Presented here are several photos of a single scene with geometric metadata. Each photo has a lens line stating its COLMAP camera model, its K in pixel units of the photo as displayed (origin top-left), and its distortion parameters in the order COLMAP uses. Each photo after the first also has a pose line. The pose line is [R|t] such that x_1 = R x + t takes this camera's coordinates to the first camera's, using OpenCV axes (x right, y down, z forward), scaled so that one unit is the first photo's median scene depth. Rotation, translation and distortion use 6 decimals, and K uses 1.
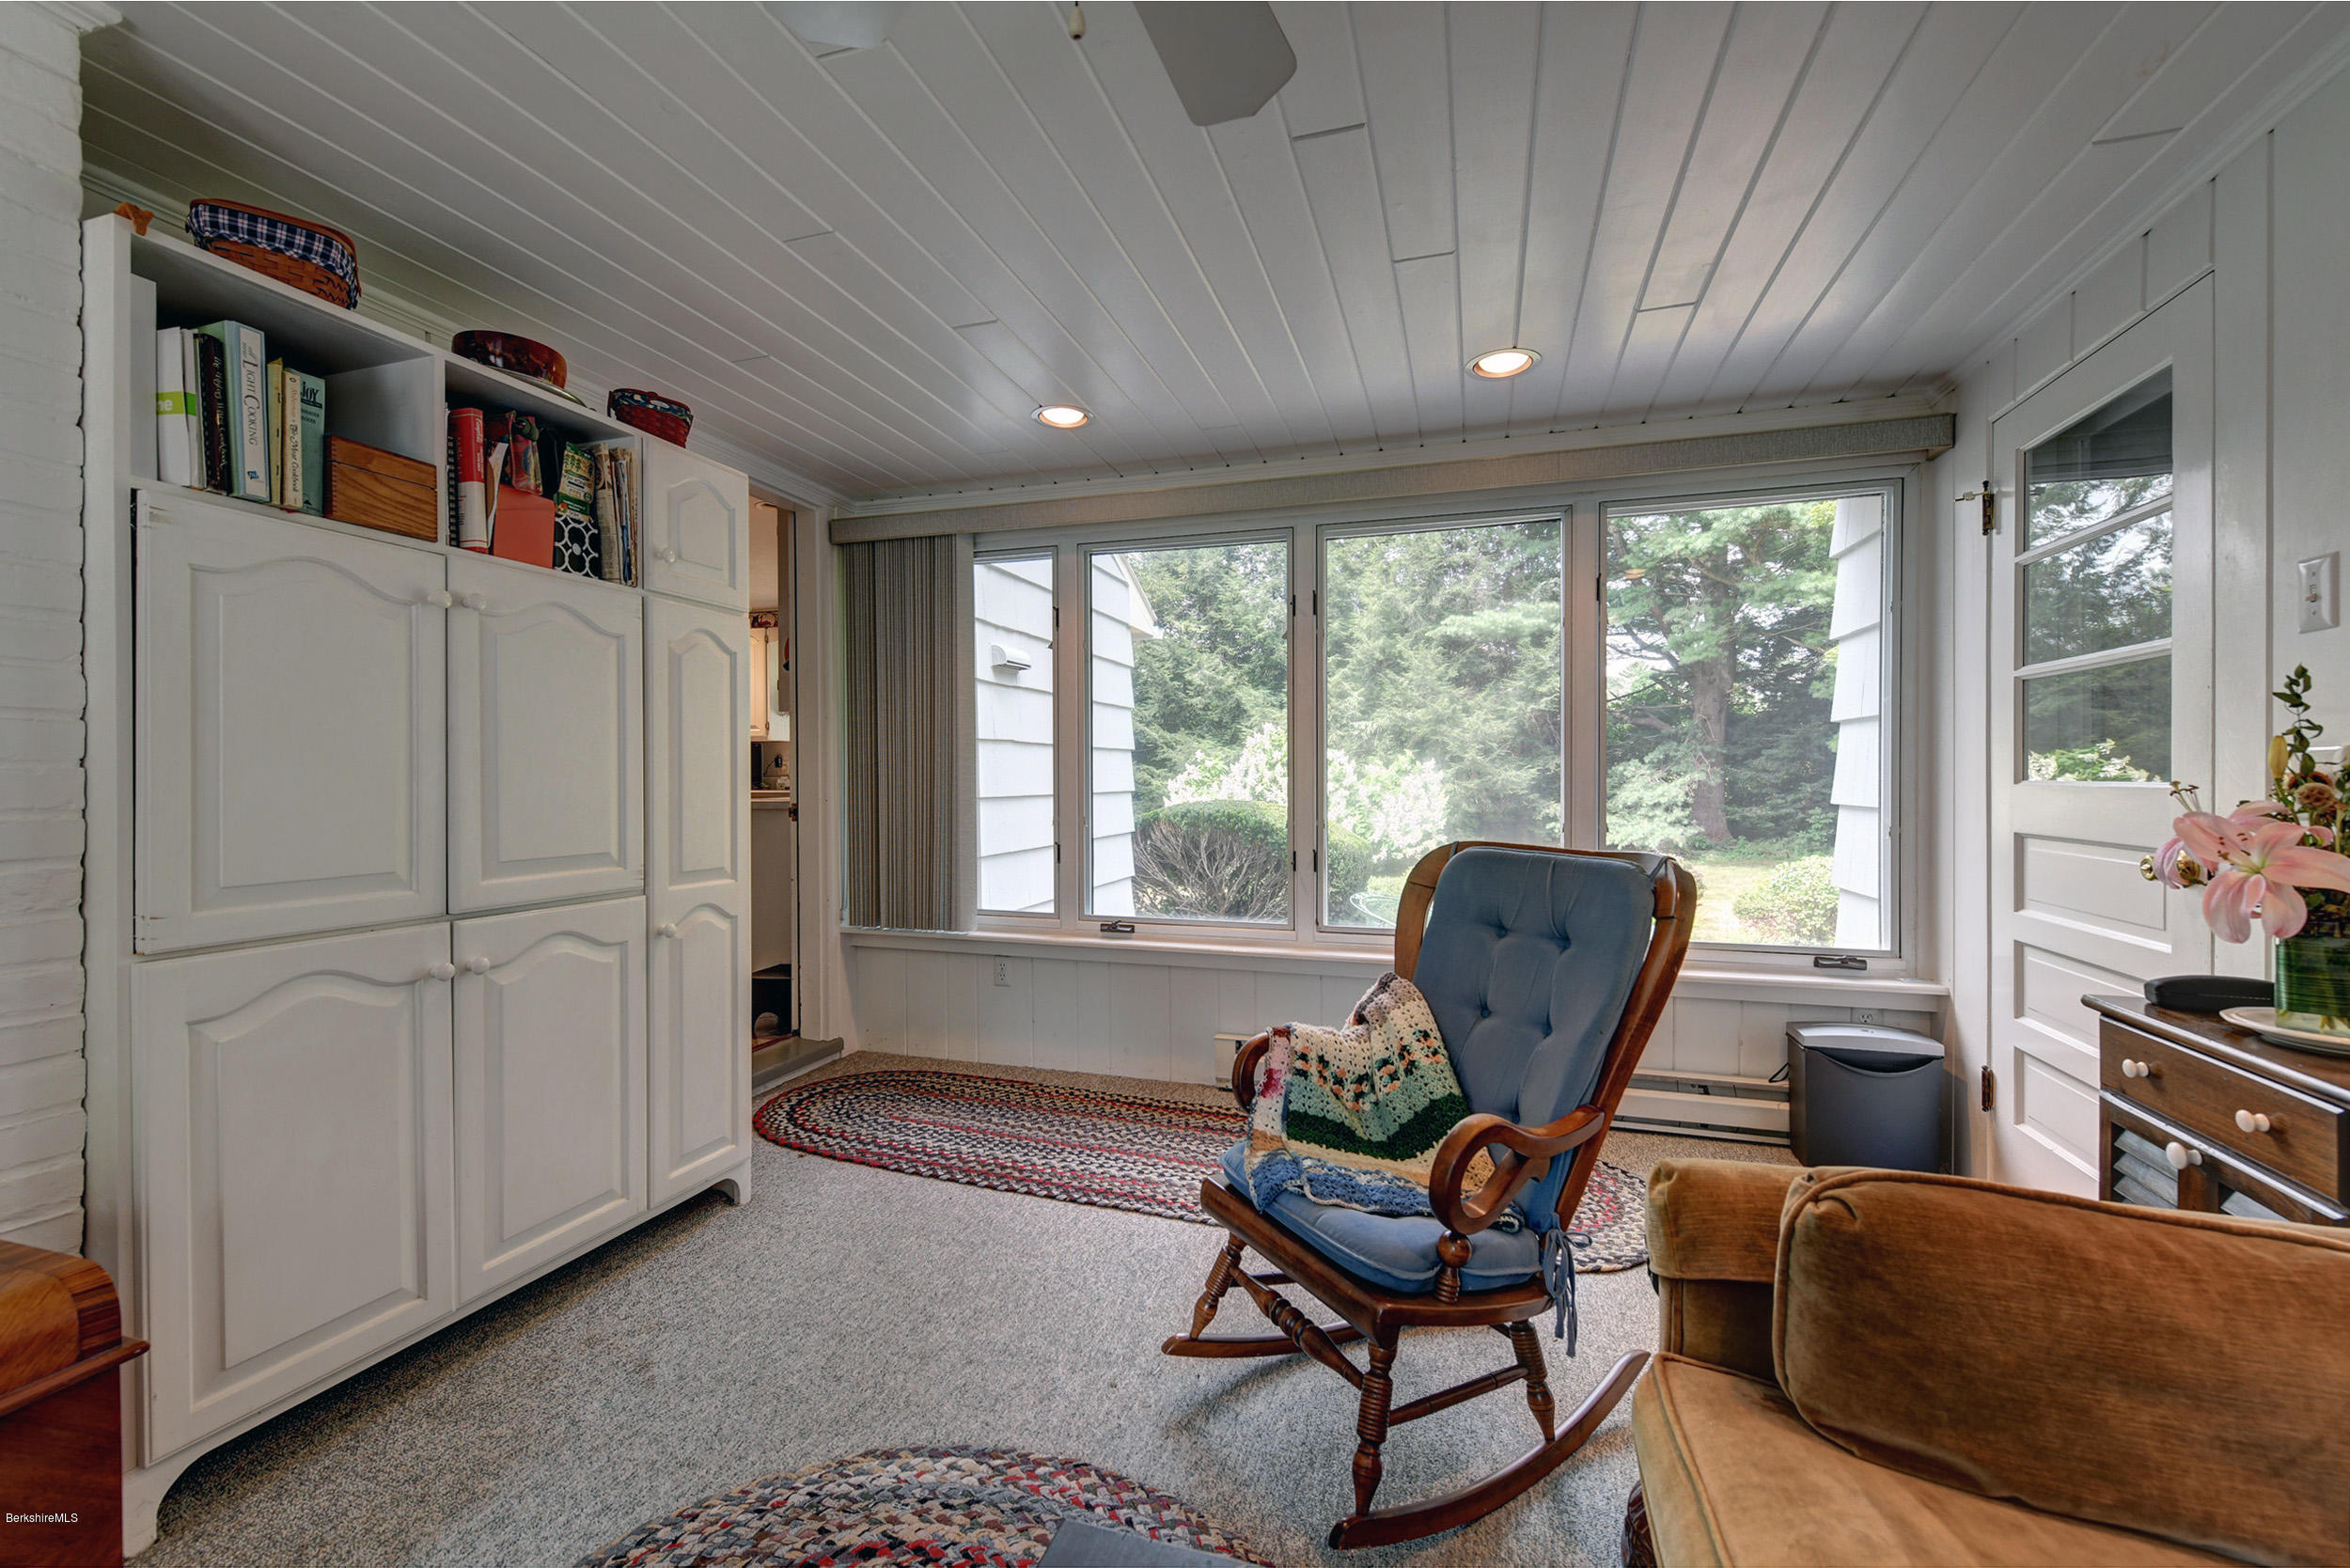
lens RADIAL K [[950.8, 0, 1162.0], [0, 950.8, 788.1], [0, 0, 1]] dist [-0.000651, -0.001020]
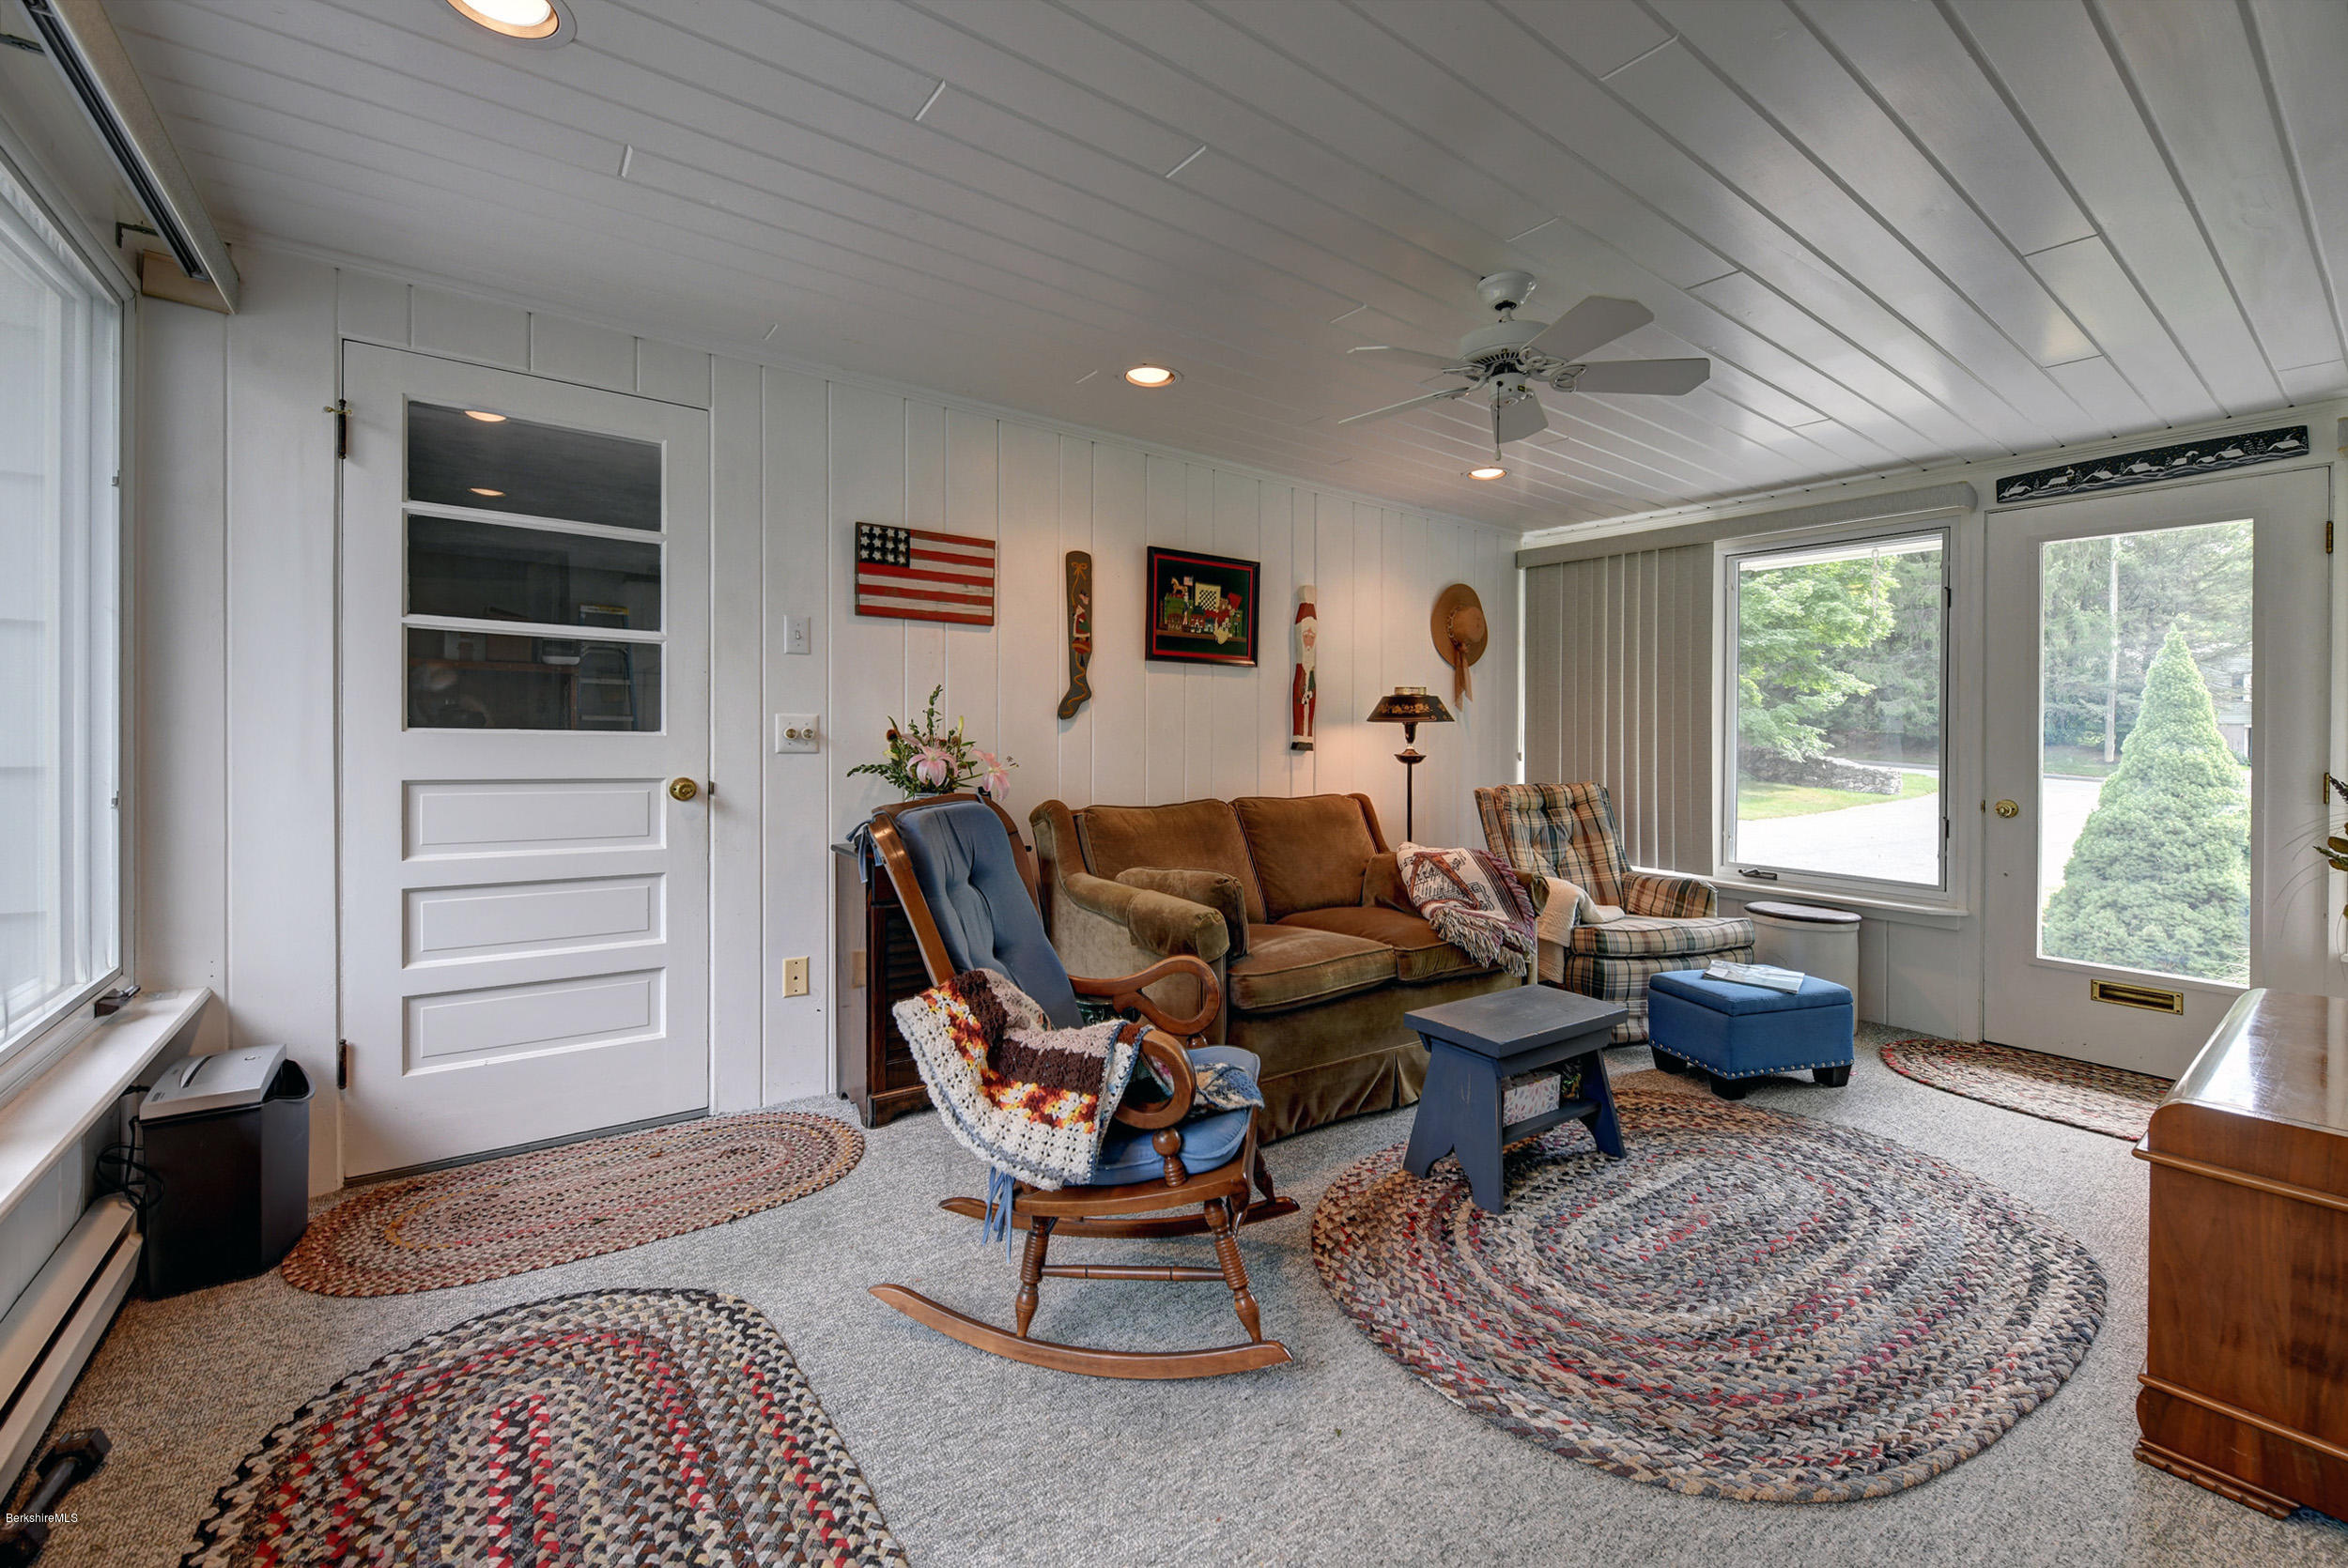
lens RADIAL K [[949.8, 0, 1173.5], [0, 949.8, 746.4], [0, 0, 1]] dist [-0.000651, -0.001020]
pose [[-0.812711, -0.020263, 0.582315, -0.372175], [-0.011033, 0.999751, 0.019390, -0.018568], [-0.582563, 0.009334, -0.812732, 1.569828]]
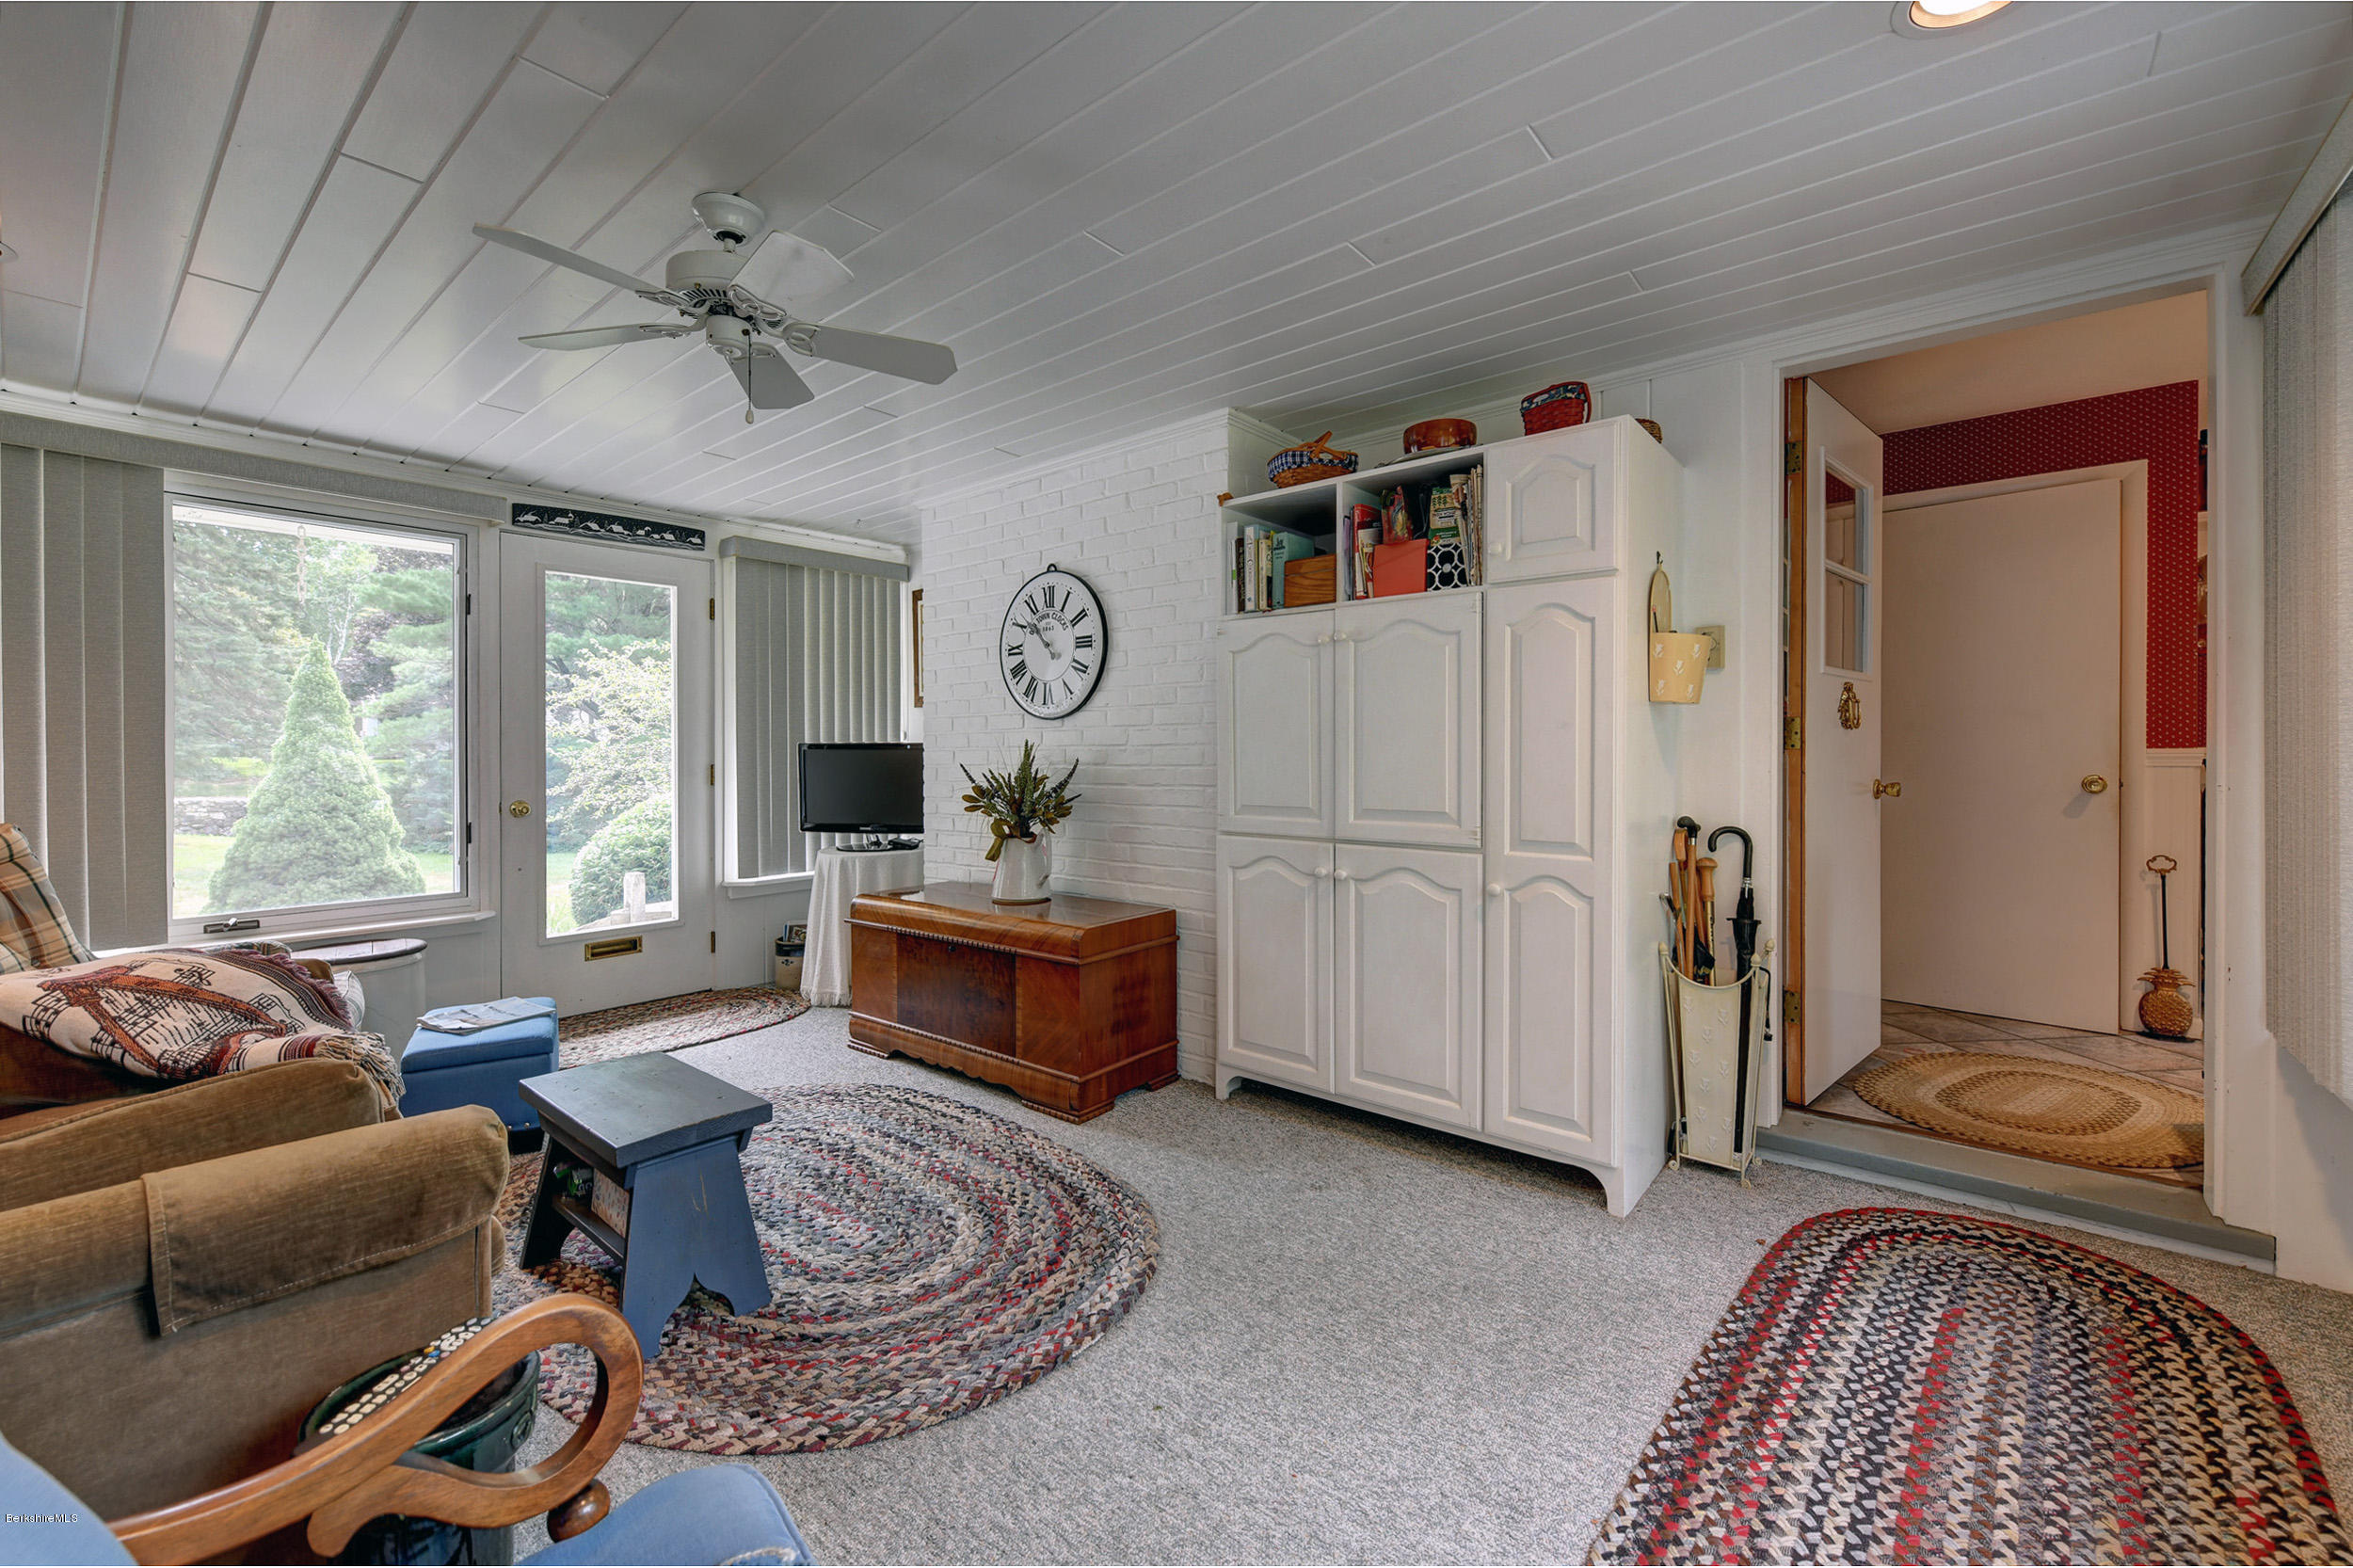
lens RADIAL K [[952.0, 0, 1198.9], [0, 952.0, 744.6], [0, 0, 1]] dist [-0.000651, -0.001020]
pose [[-0.354484, -0.002059, -0.935060, 0.704569], [-0.003227, 0.999994, -0.000978, -0.017302], [0.935057, 0.002671, -0.354488, 1.194336]]
